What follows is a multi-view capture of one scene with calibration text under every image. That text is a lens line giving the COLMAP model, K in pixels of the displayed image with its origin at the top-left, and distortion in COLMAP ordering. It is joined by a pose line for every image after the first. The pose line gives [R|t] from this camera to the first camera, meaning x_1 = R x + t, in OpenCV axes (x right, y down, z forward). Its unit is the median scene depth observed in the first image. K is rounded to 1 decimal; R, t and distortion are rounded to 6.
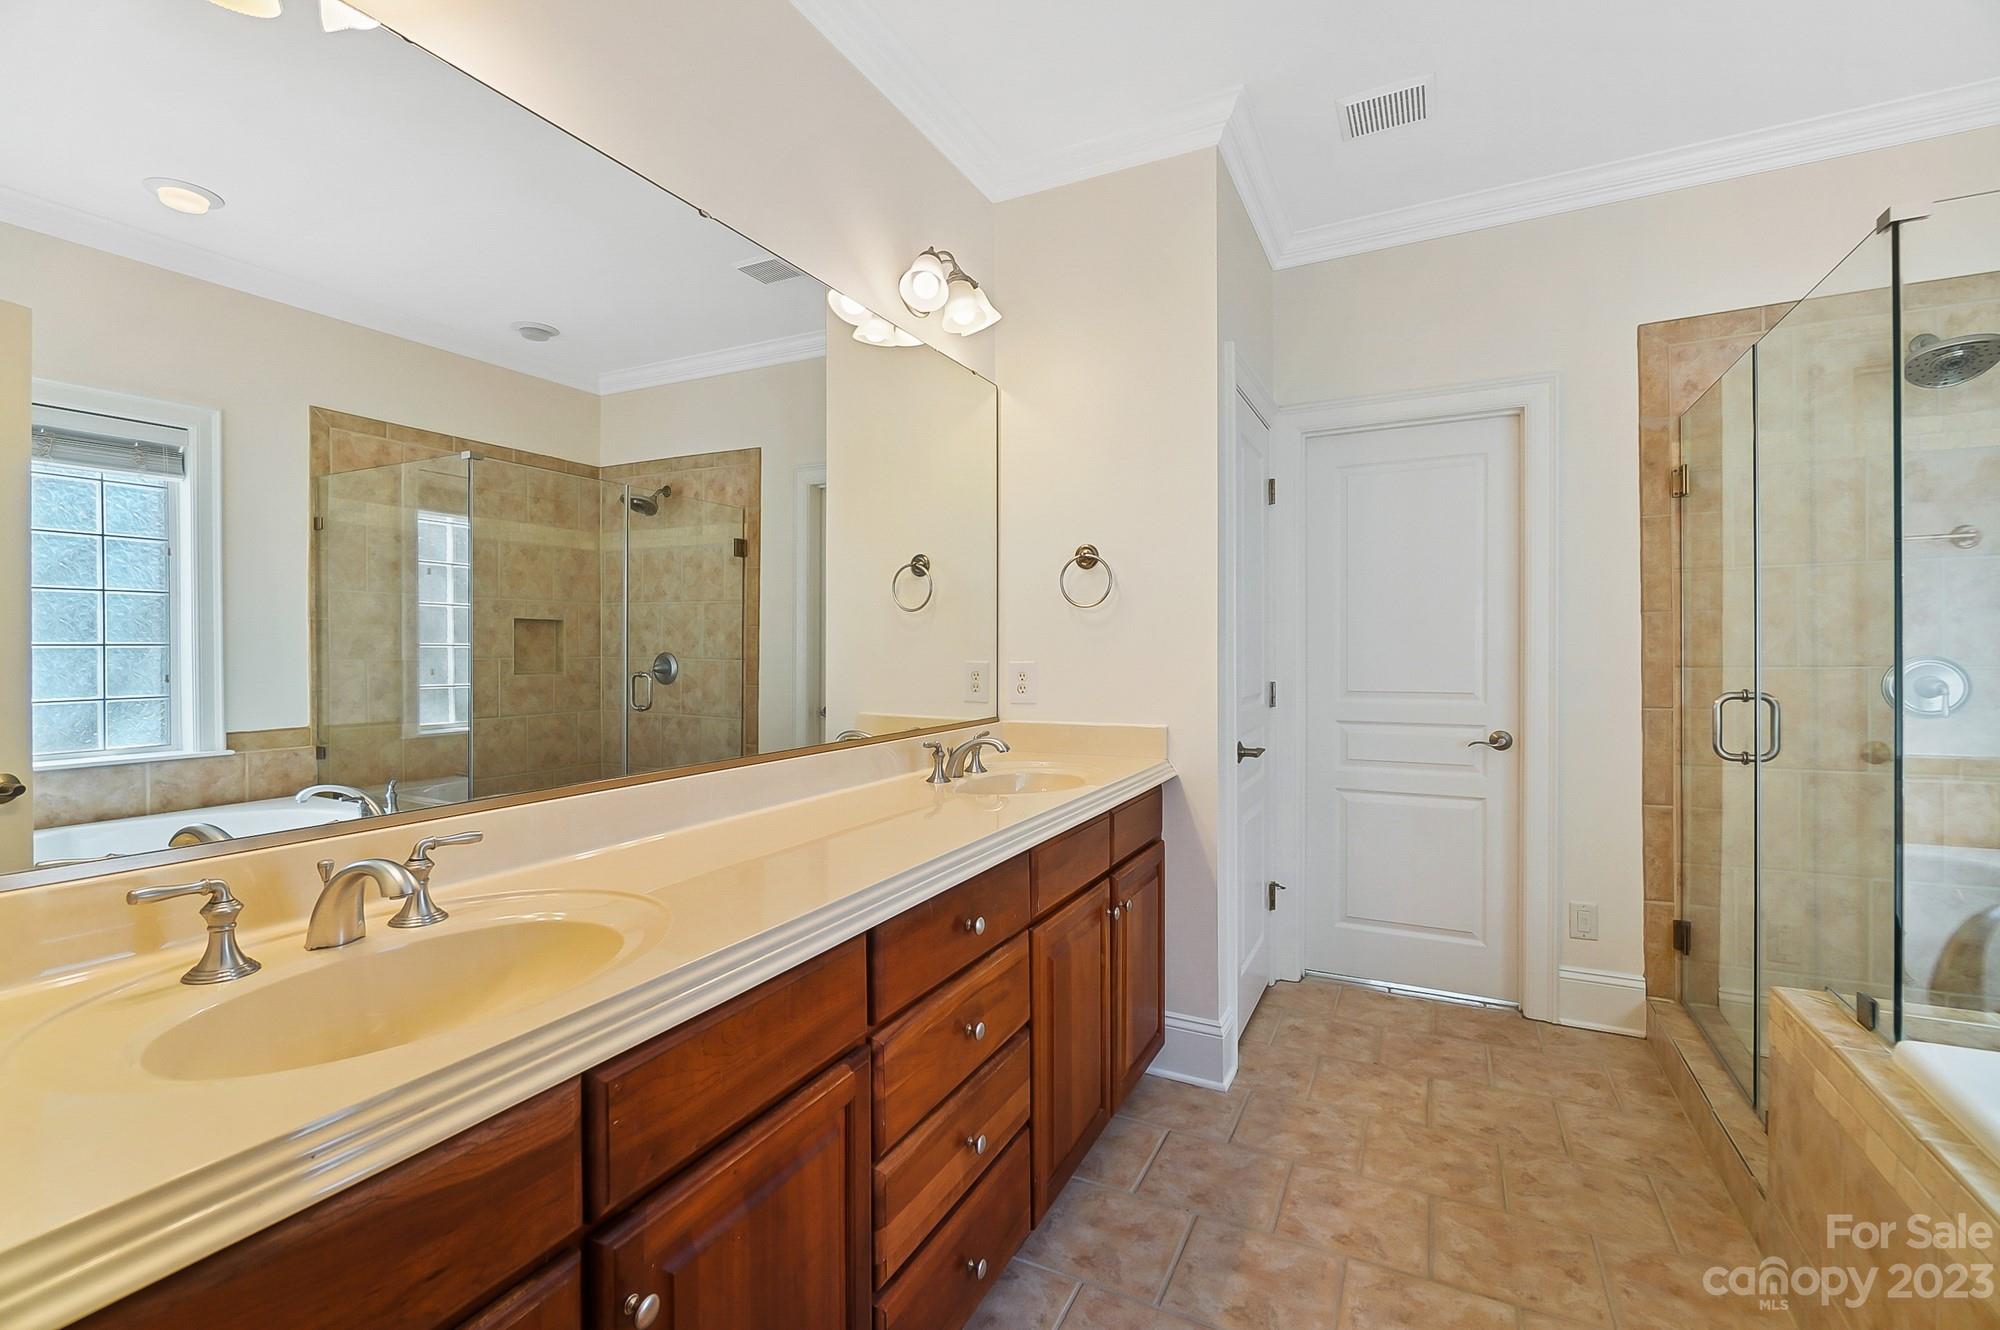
lens RADIAL K [[883.4, 0, 1001.3], [0, 883.4, 658.9], [0, 0, 1]] dist [-0.003390, -0.002457]
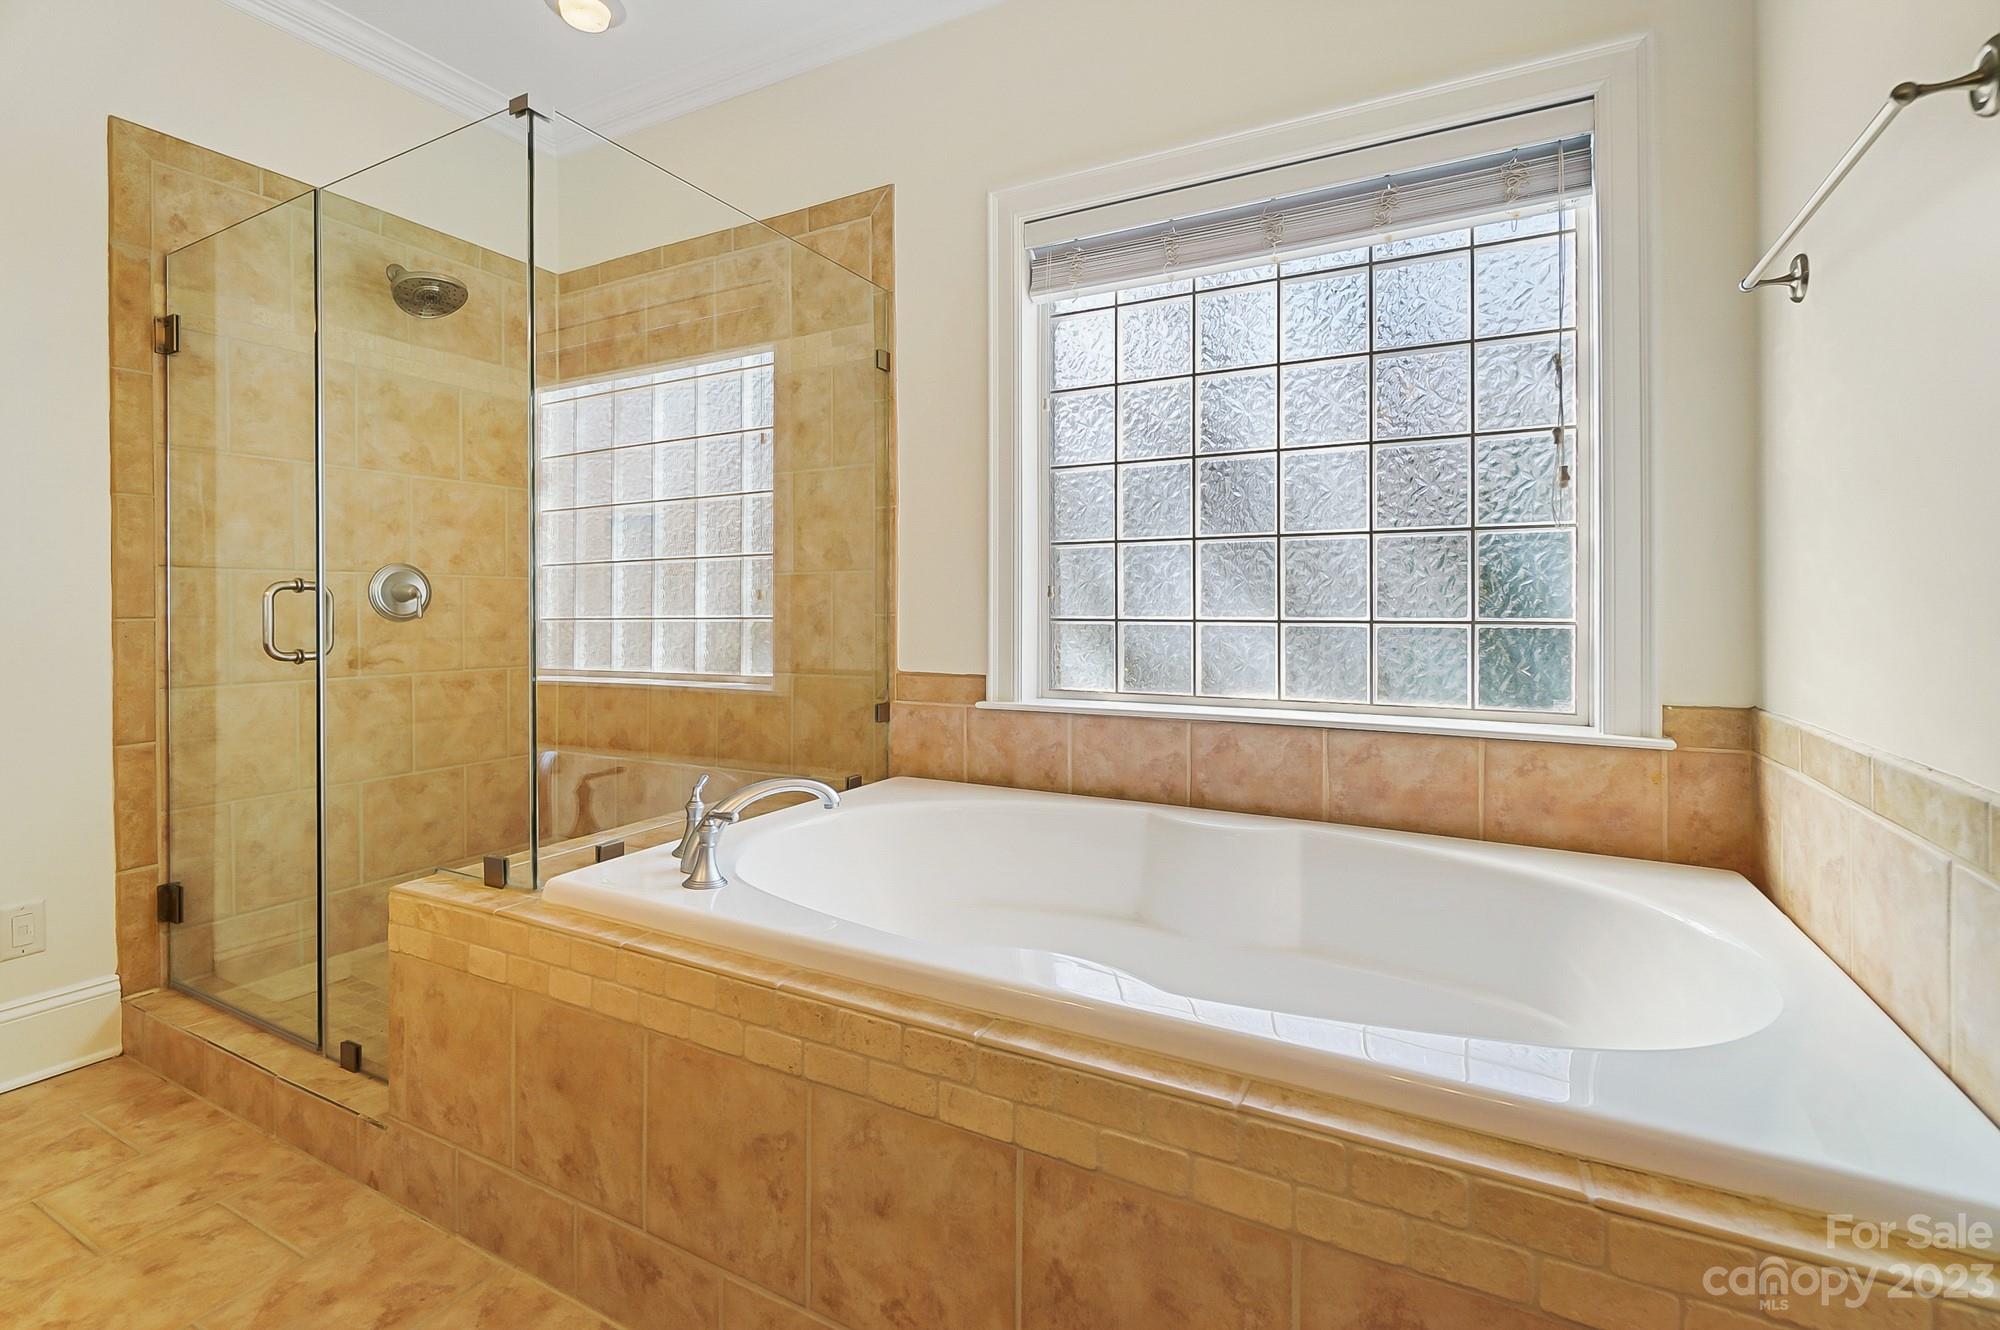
lens RADIAL K [[883.4, 0, 1027.9], [0, 883.4, 597.1], [0, 0, 1]] dist [-0.003390, -0.002457]
pose [[0.010767, 0.007487, 0.999914, -0.020382], [0.018397, 0.999801, -0.007684, 0.058442], [-0.999773, 0.018478, 0.010627, 0.209070]]
